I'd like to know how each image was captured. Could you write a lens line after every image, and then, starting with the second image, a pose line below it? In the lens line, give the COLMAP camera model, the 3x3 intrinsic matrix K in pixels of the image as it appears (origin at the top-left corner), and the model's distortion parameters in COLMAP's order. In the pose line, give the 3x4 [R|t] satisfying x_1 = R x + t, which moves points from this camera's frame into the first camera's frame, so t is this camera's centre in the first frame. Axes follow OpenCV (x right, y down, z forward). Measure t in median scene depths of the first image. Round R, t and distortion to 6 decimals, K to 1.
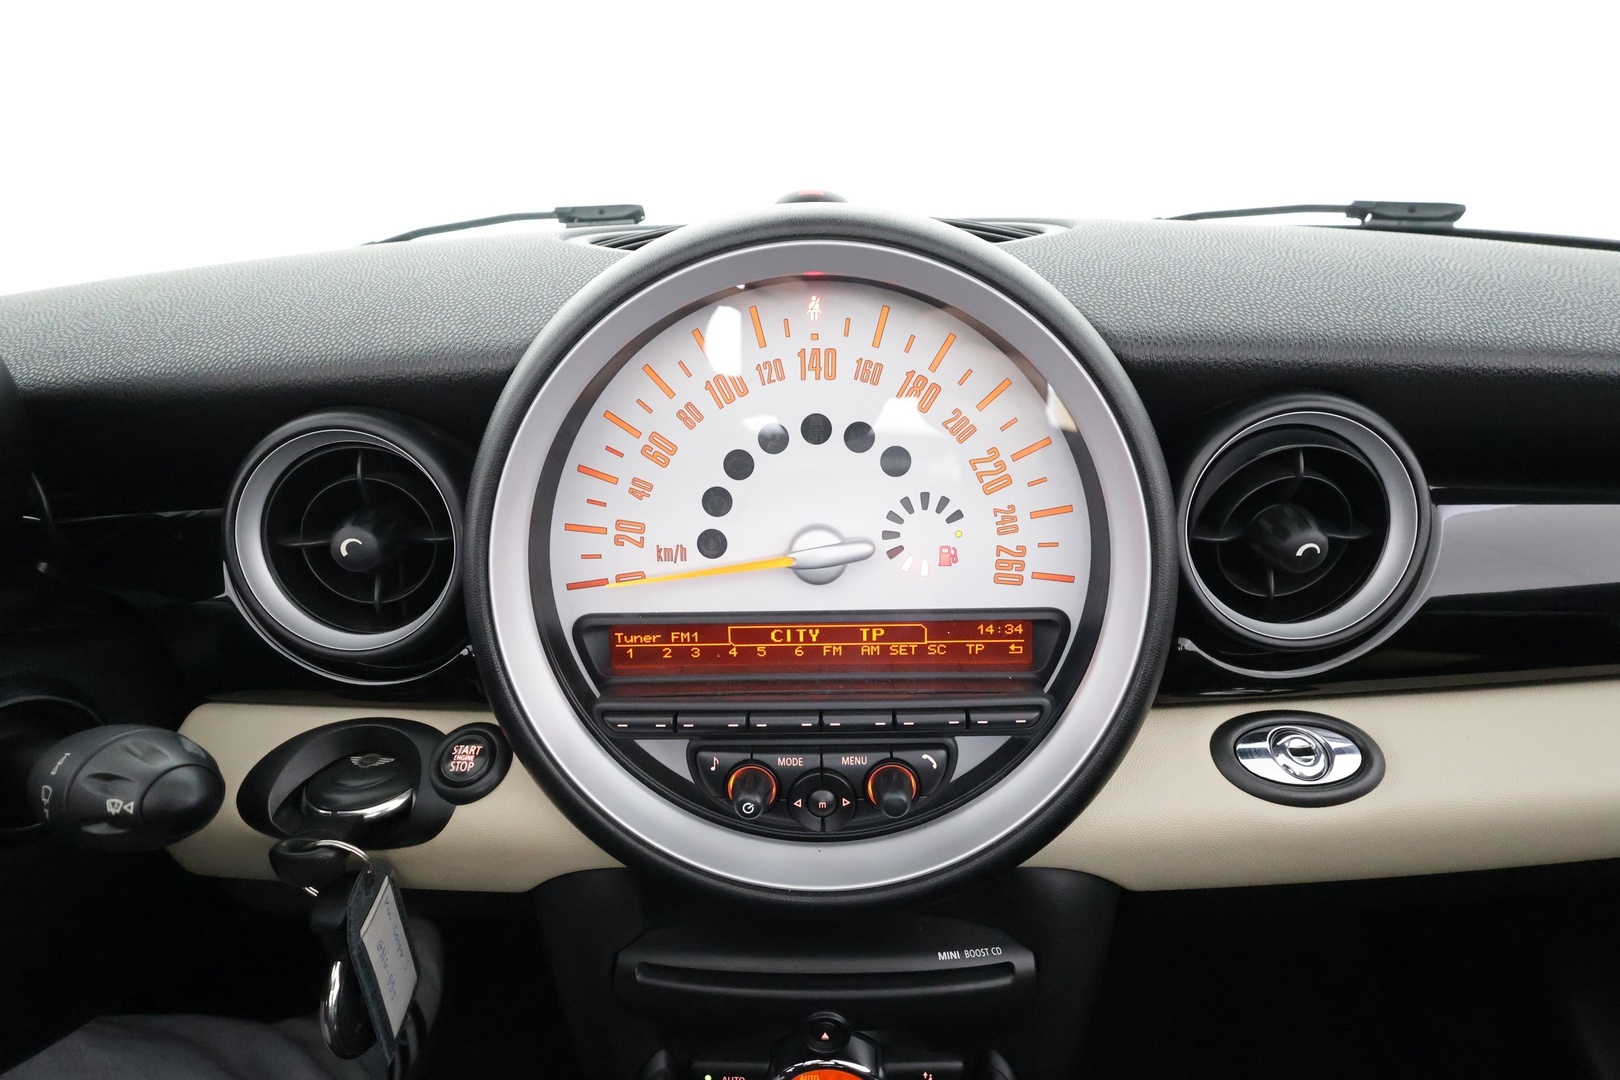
lens RADIAL K [[795.9, 0, 813.2], [0, 795.9, 543.3], [0, 0, 1]] dist [0.005491, 0.000652]
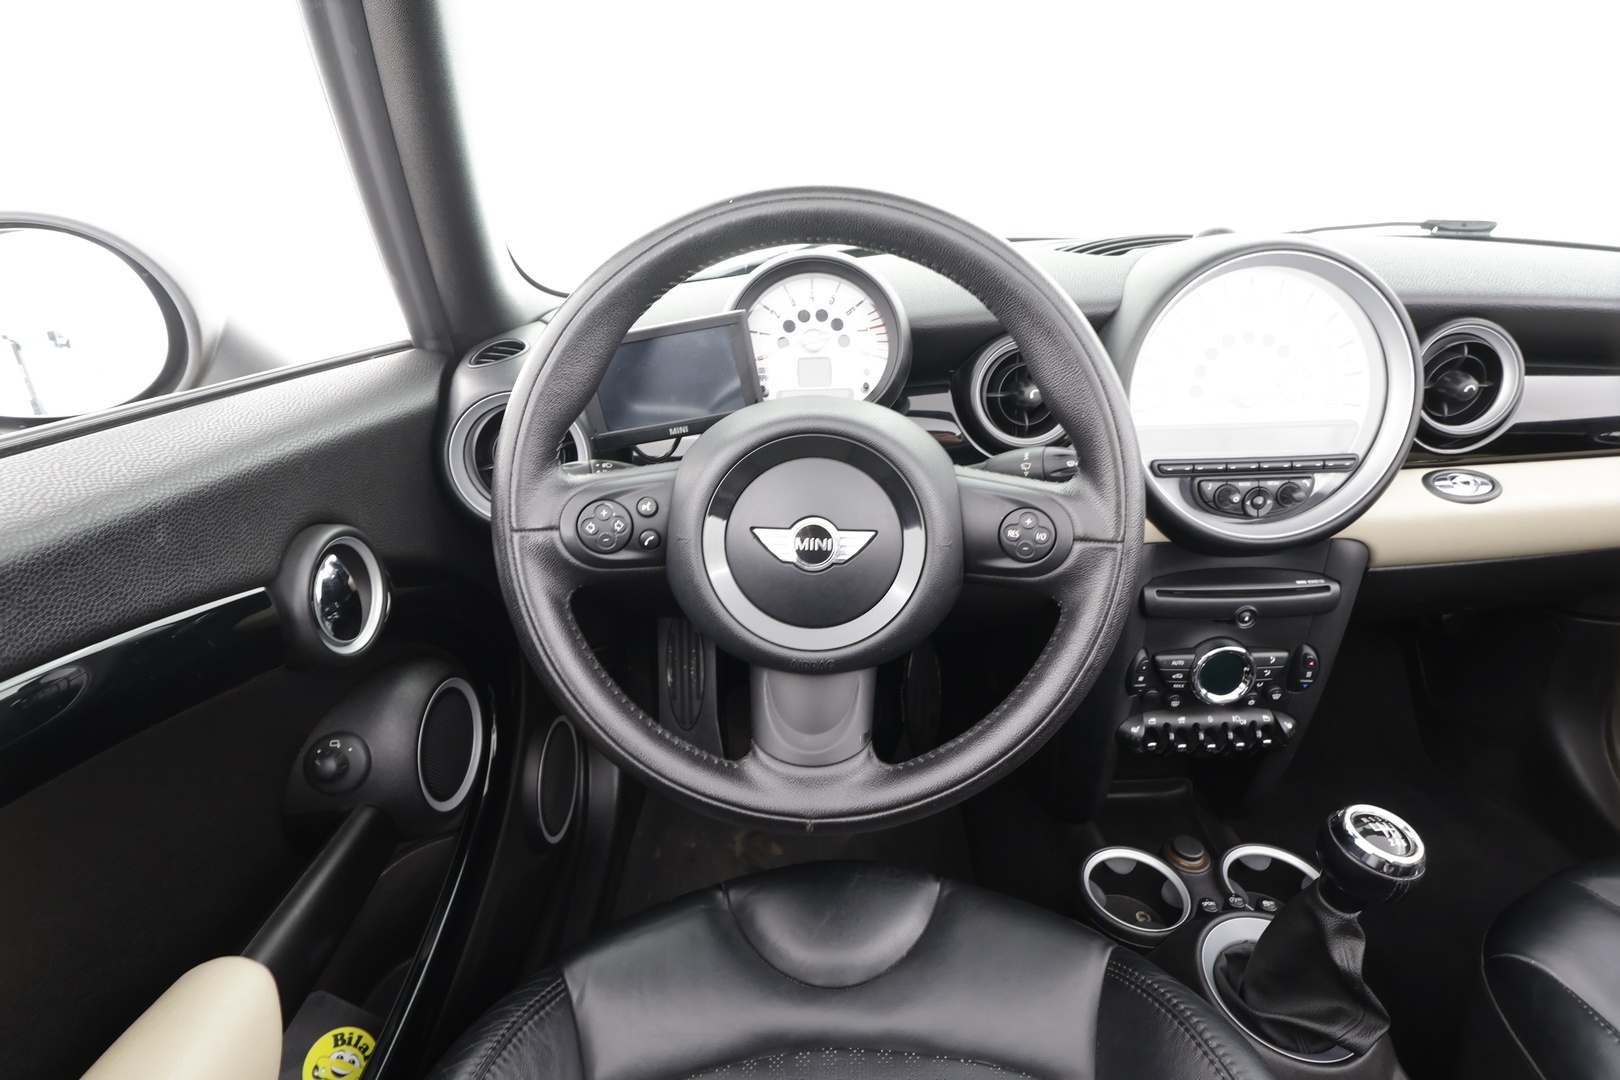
lens RADIAL K [[755.0, 0, 812.3], [0, 755.0, 540.8], [0, 0, 1]] dist [-0.001903, 0.002659]
pose [[0.999859, -0.014564, 0.008398, -1.206490], [0.014453, 0.999809, 0.013163, 0.368909], [-0.008588, -0.013040, 0.999878, -1.065416]]
